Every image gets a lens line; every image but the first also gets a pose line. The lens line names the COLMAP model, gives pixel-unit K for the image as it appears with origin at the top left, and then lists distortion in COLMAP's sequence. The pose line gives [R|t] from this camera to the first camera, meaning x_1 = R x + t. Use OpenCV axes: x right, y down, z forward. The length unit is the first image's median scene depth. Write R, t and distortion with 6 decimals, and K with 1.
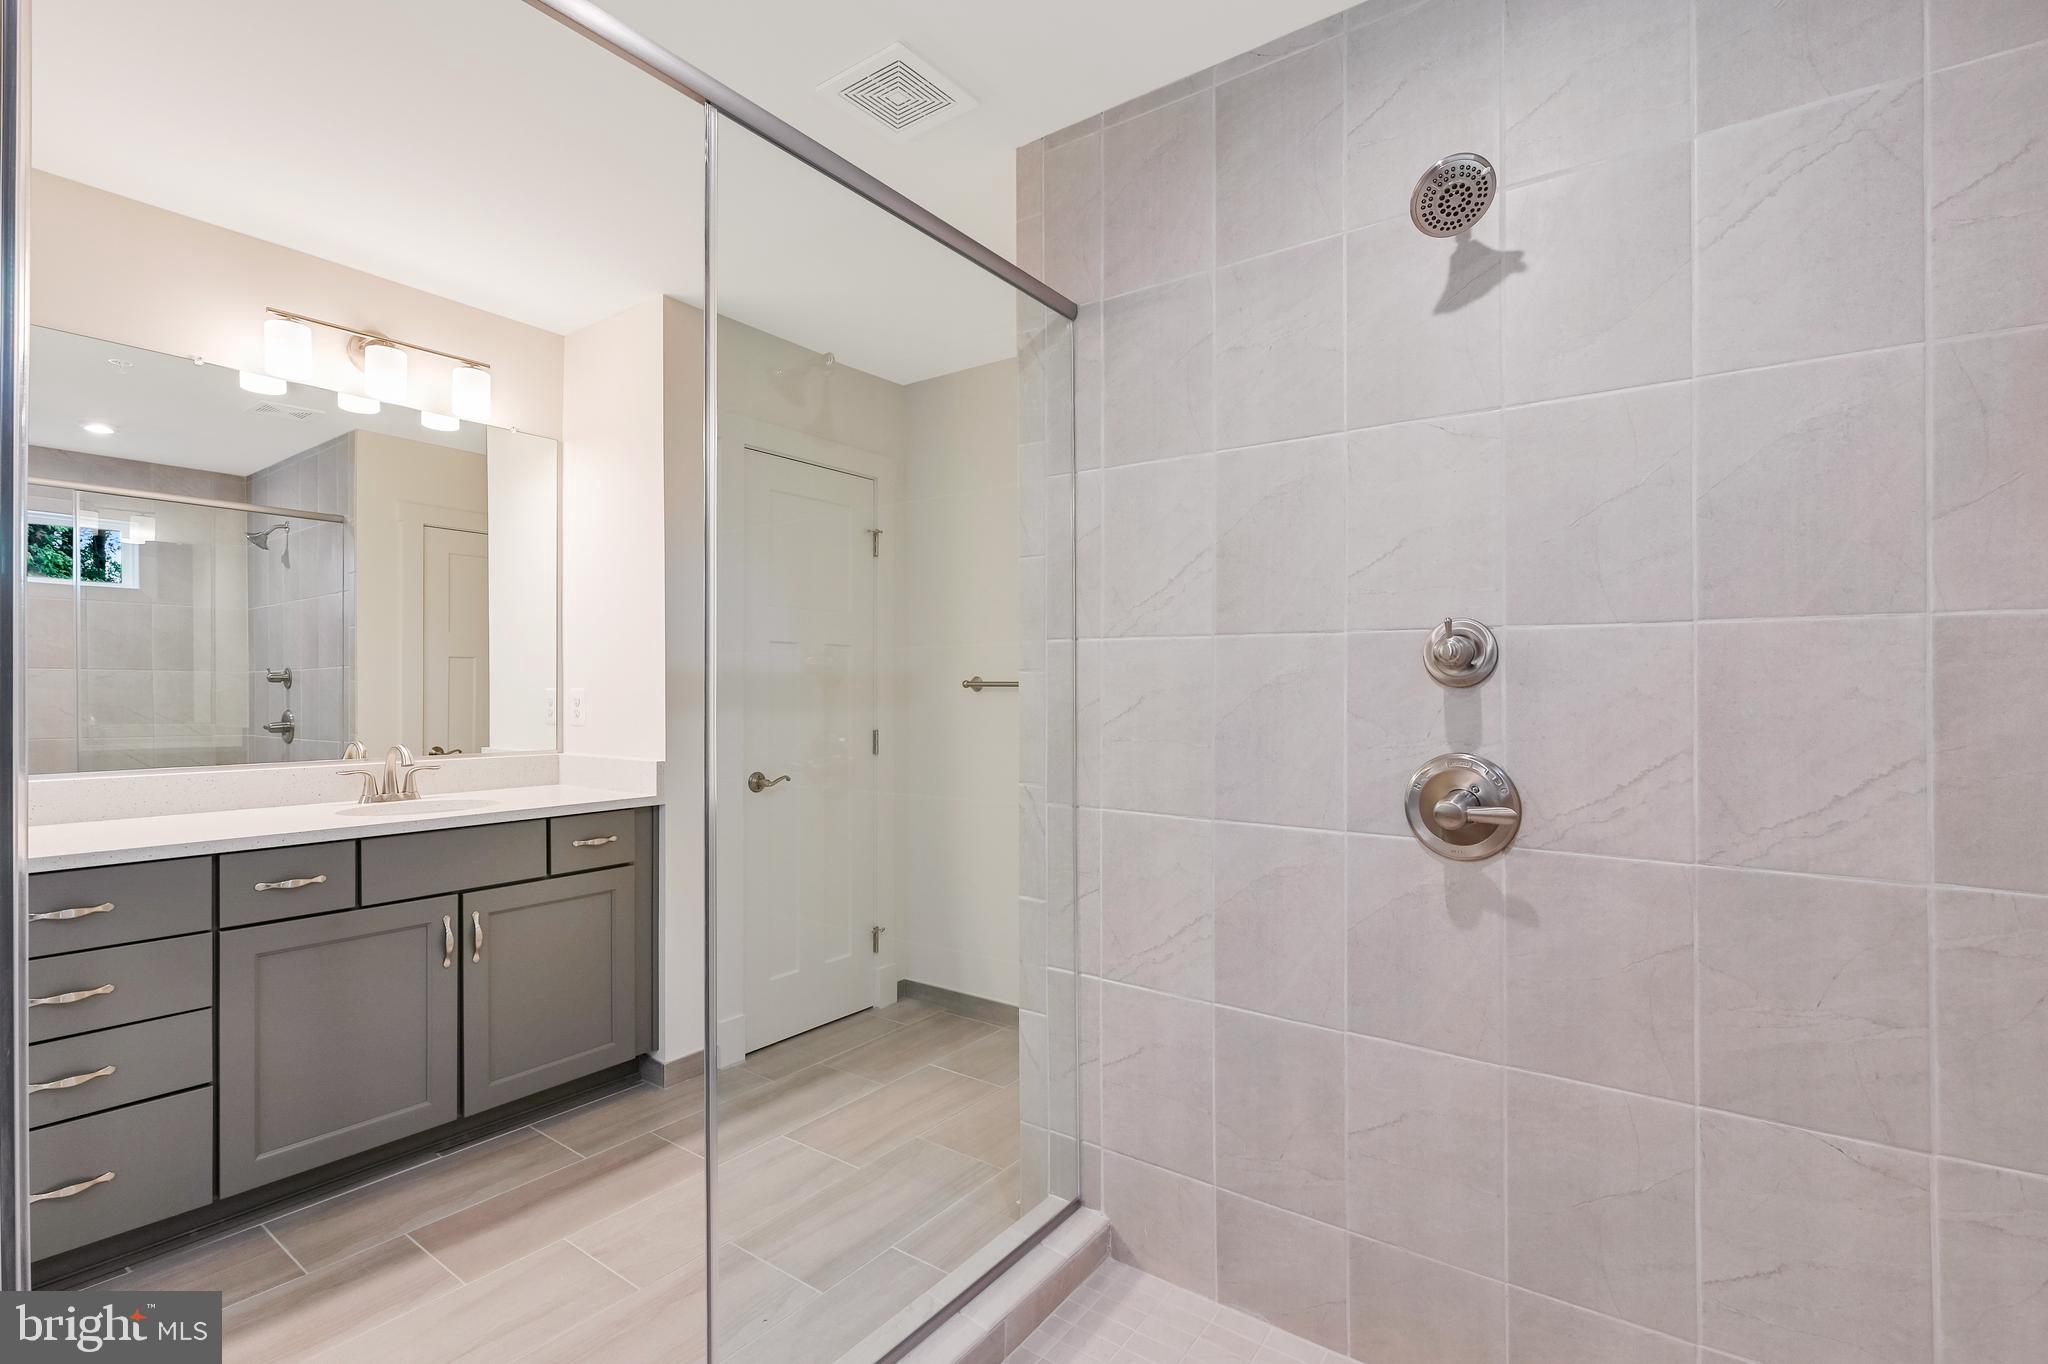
lens RADIAL K [[941.7, 0, 1022.7], [0, 941.7, 692.4], [0, 0, 1]] dist [-0.014081, -0.001209]
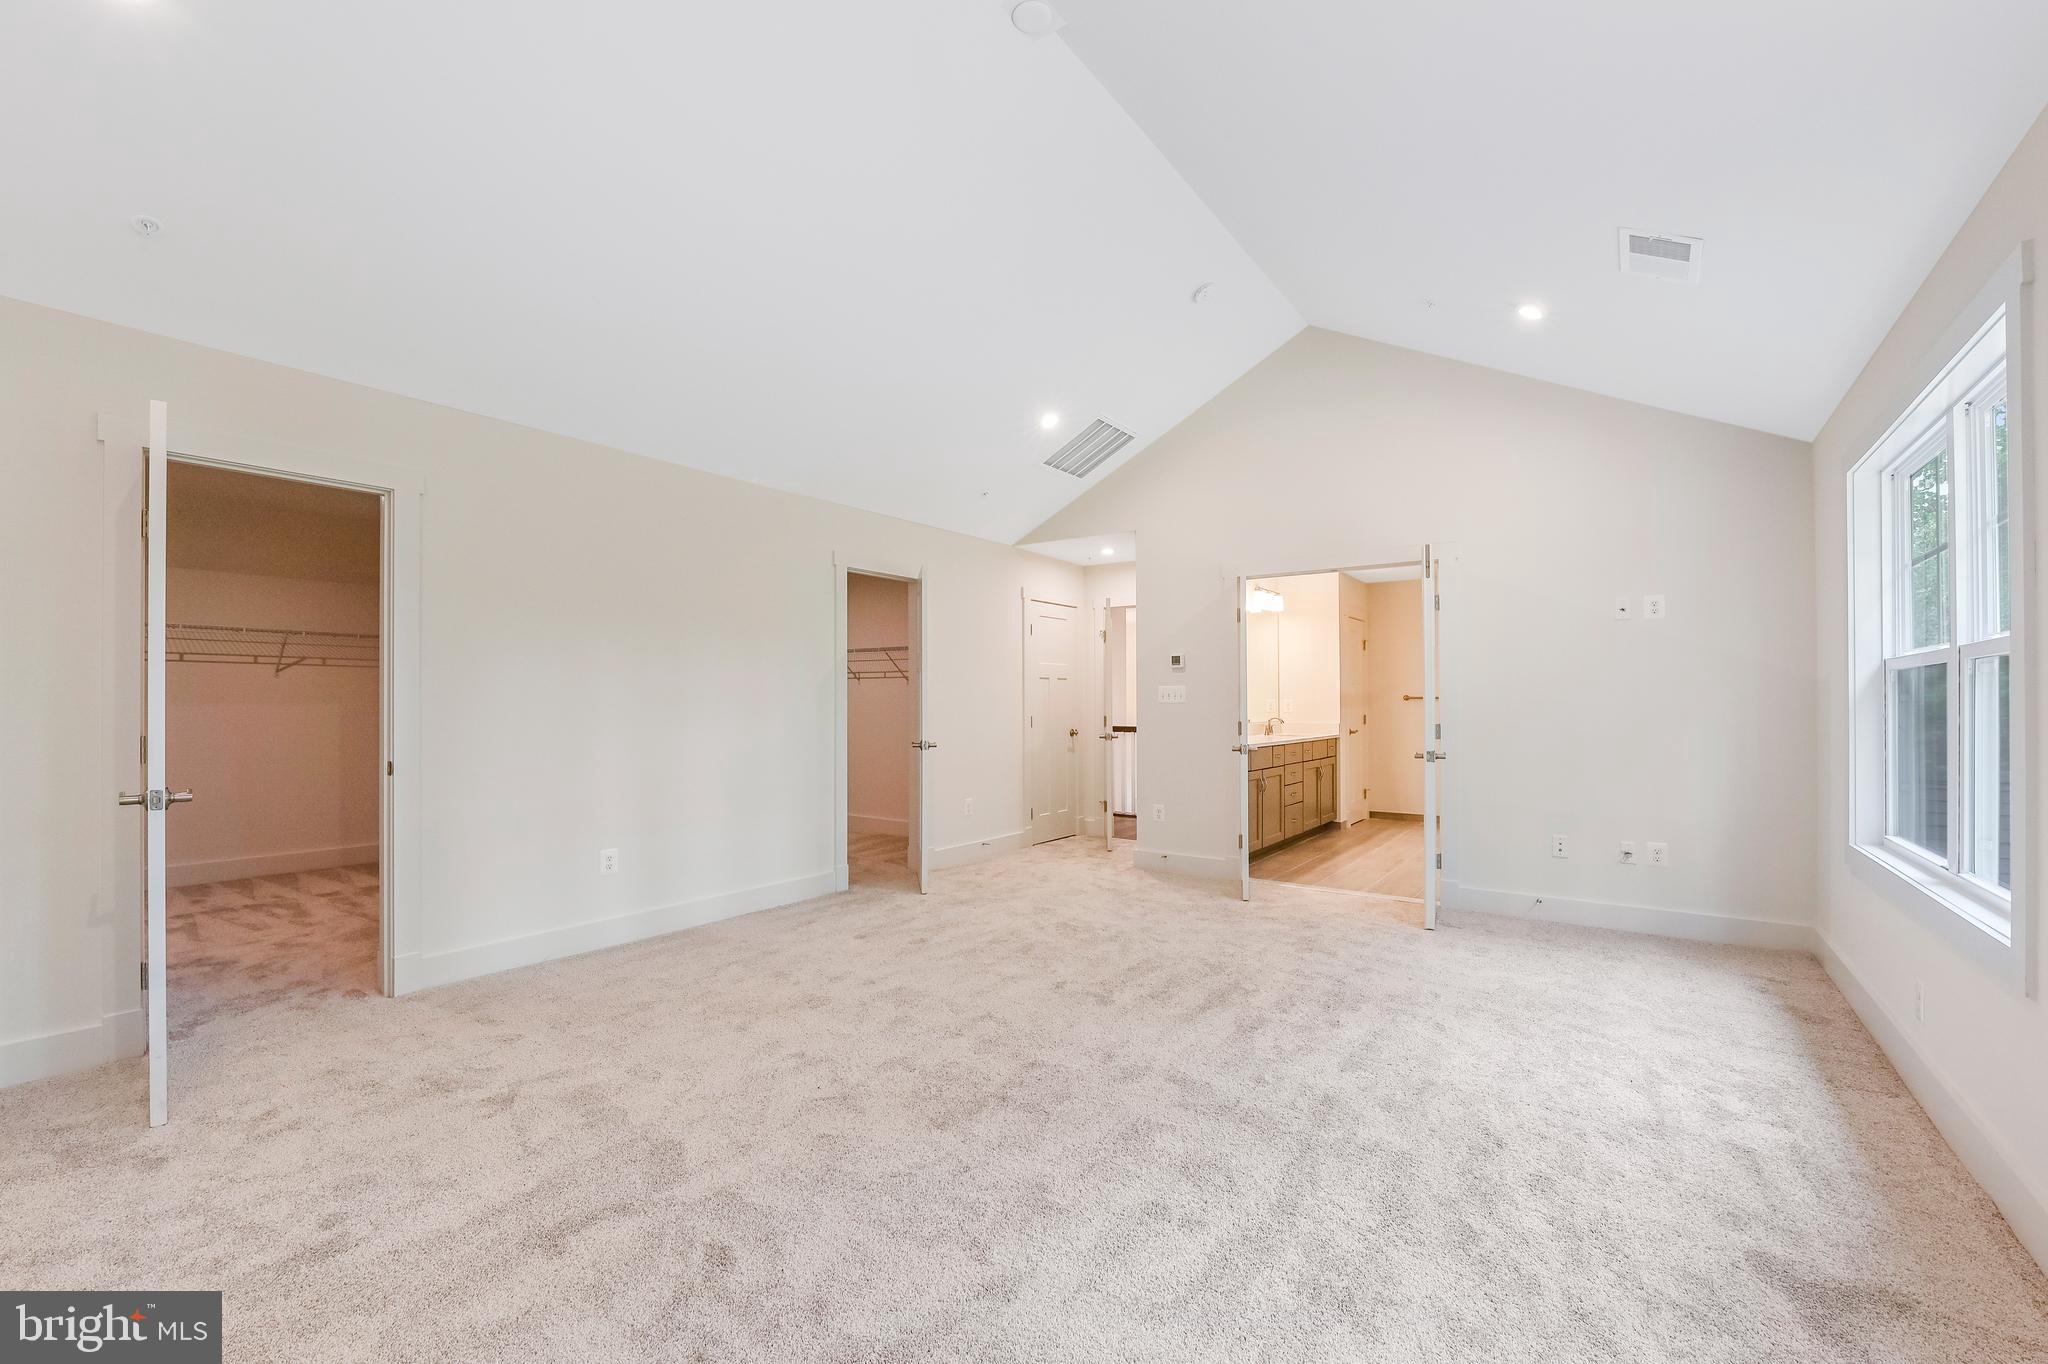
lens RADIAL K [[888.3, 0, 1025.8], [0, 888.3, 690.4], [0, 0, 1]] dist [-0.004470, 0.000161]
pose [[0.999291, -0.004206, 0.037420, -1.783103], [0.004639, 0.999923, -0.011503, -0.007829], [-0.037369, 0.011668, 0.999233, -2.178247]]
